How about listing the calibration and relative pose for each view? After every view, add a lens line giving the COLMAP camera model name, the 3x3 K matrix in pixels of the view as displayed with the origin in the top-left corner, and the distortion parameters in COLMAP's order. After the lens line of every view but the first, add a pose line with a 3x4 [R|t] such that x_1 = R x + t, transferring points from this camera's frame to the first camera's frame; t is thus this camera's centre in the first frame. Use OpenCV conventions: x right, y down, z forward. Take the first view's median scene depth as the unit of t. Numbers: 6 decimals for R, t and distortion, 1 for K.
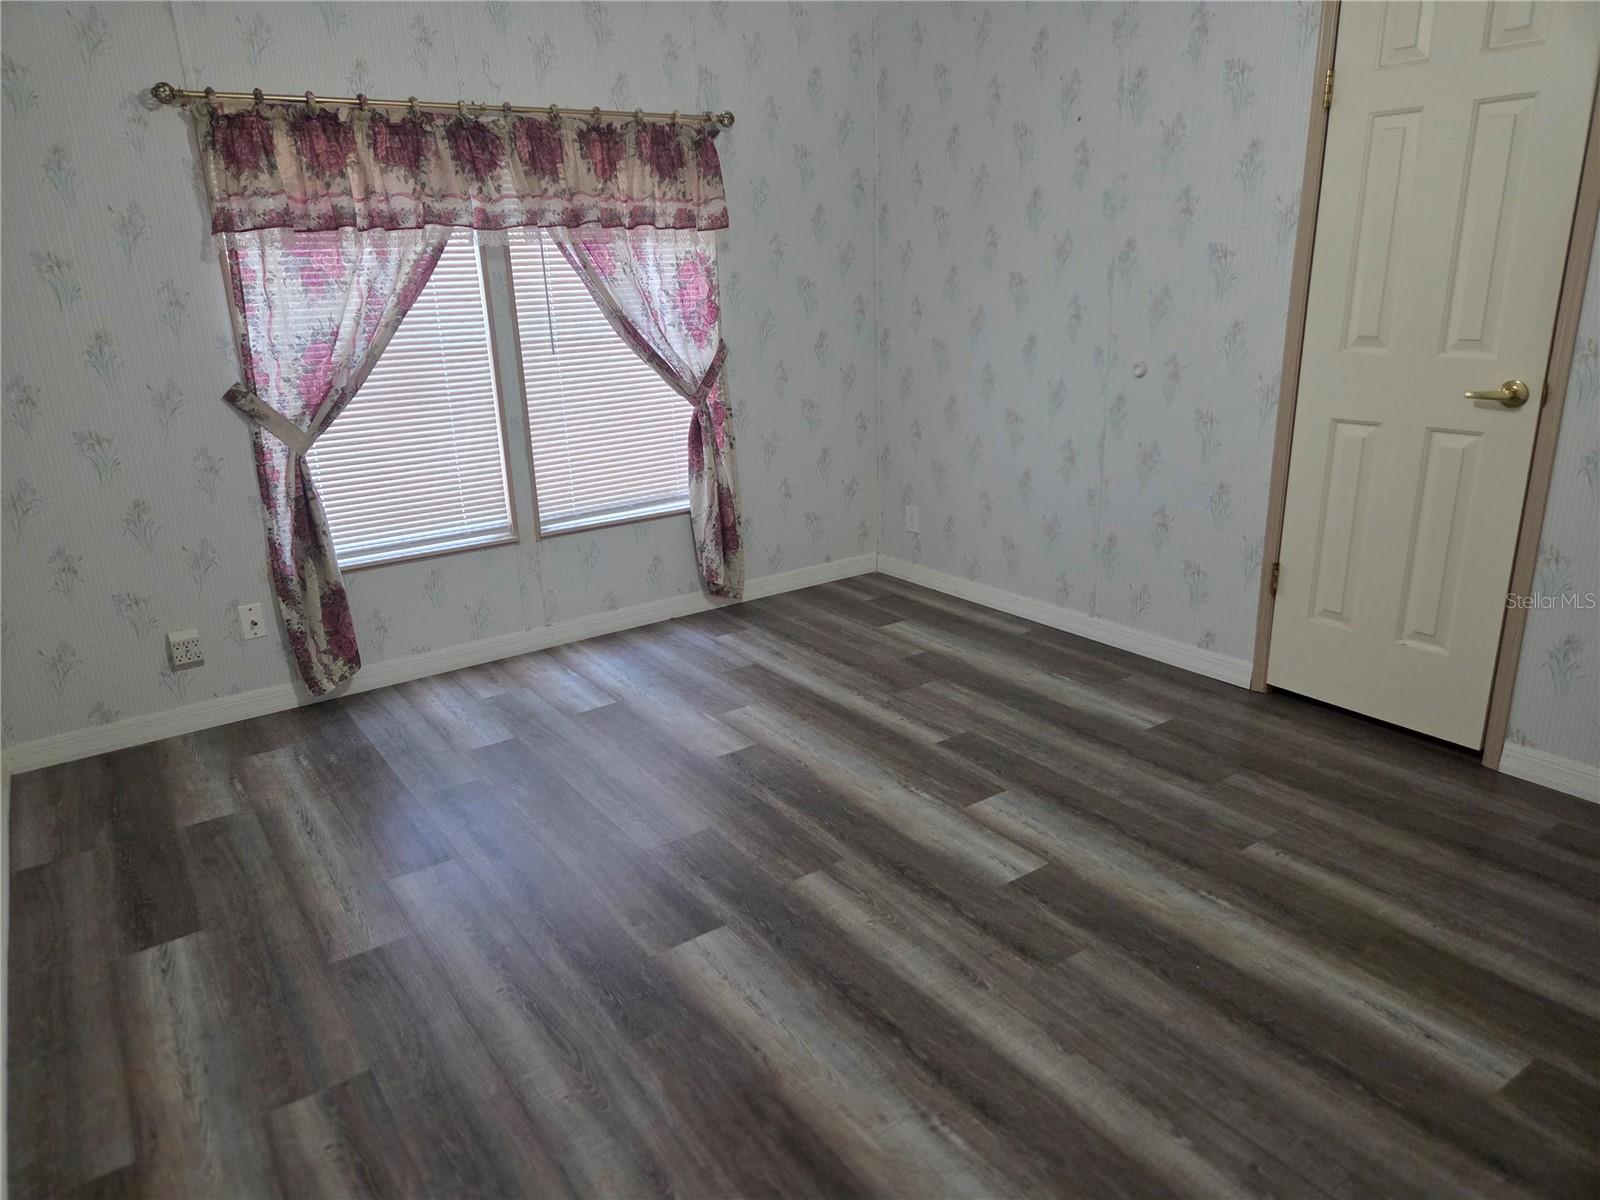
lens RADIAL K [[1071.4, 0, 794.5], [0, 1071.4, 603.2], [0, 0, 1]] dist [0.064201, -0.051521]
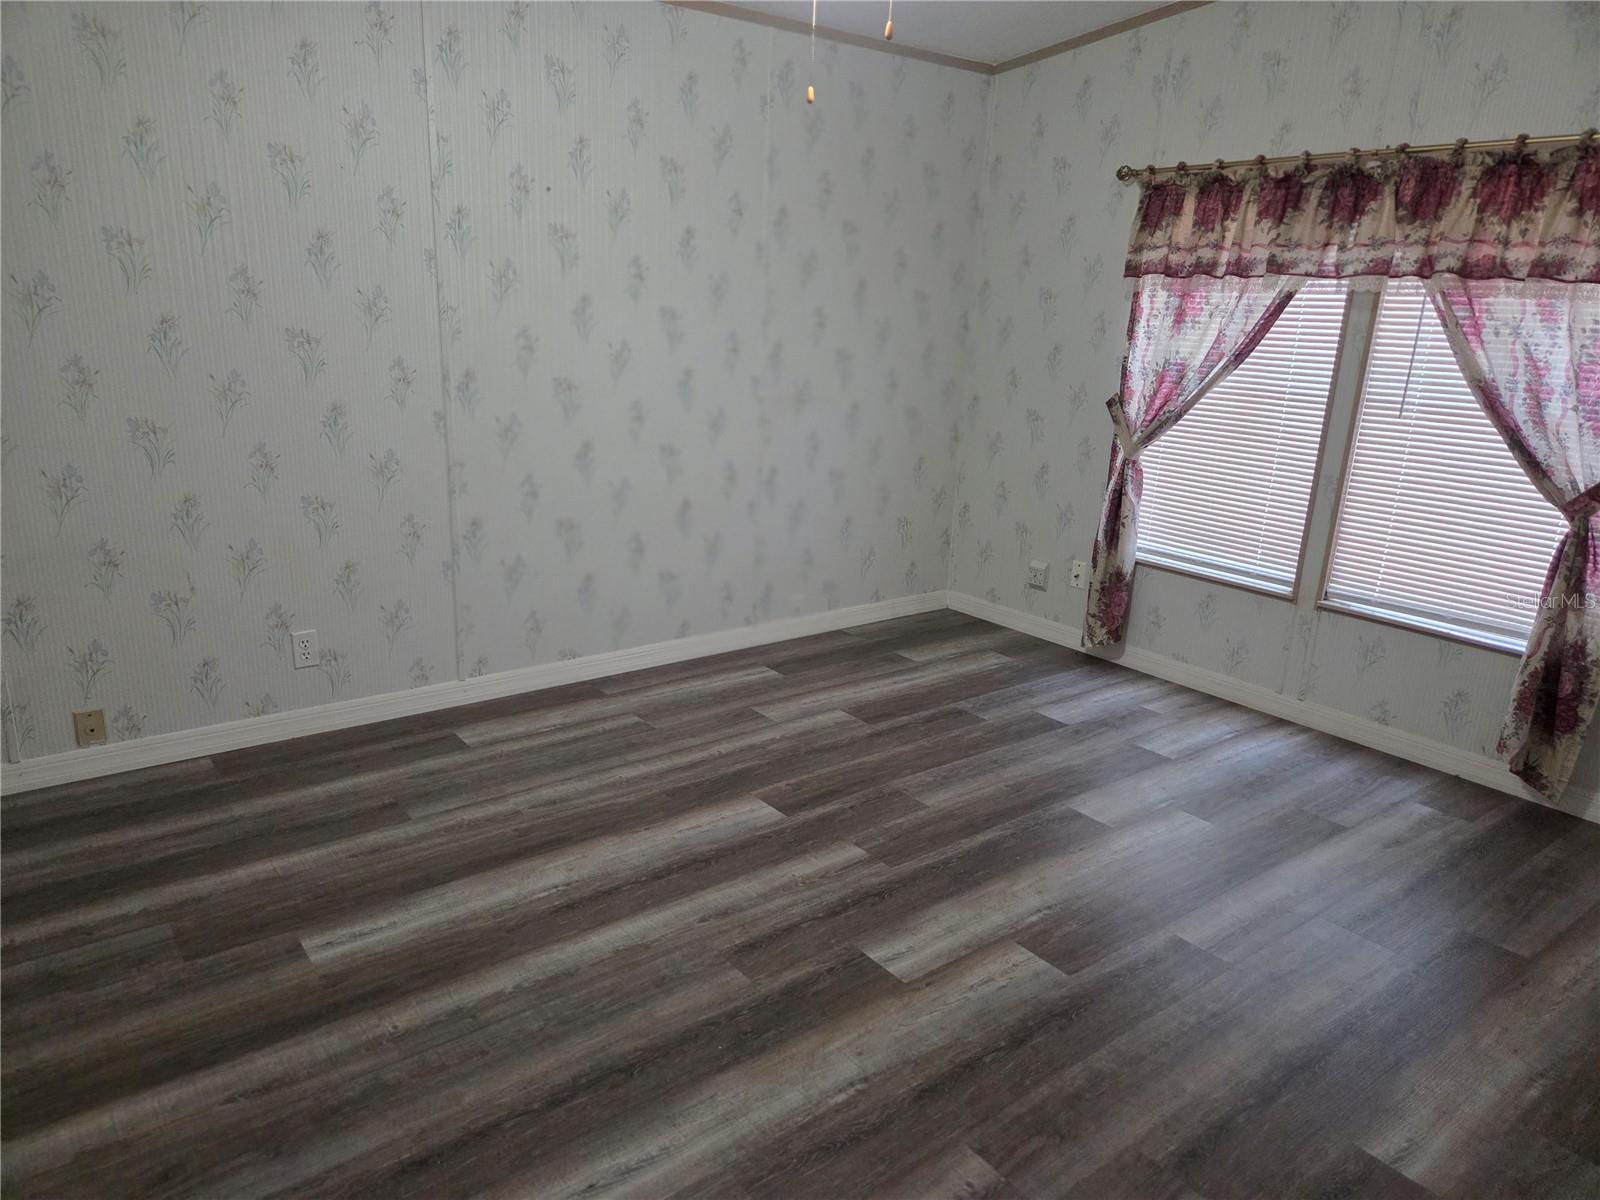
lens RADIAL K [[1071.4, 0, 769.4], [0, 1071.4, 612.8], [0, 0, 1]] dist [0.064201, -0.051521]
pose [[0.043681, 0.321986, -0.945736, 0.752783], [-0.338966, 0.895263, 0.289146, -0.199308], [0.939784, 0.307943, 0.148248, 0.502782]]
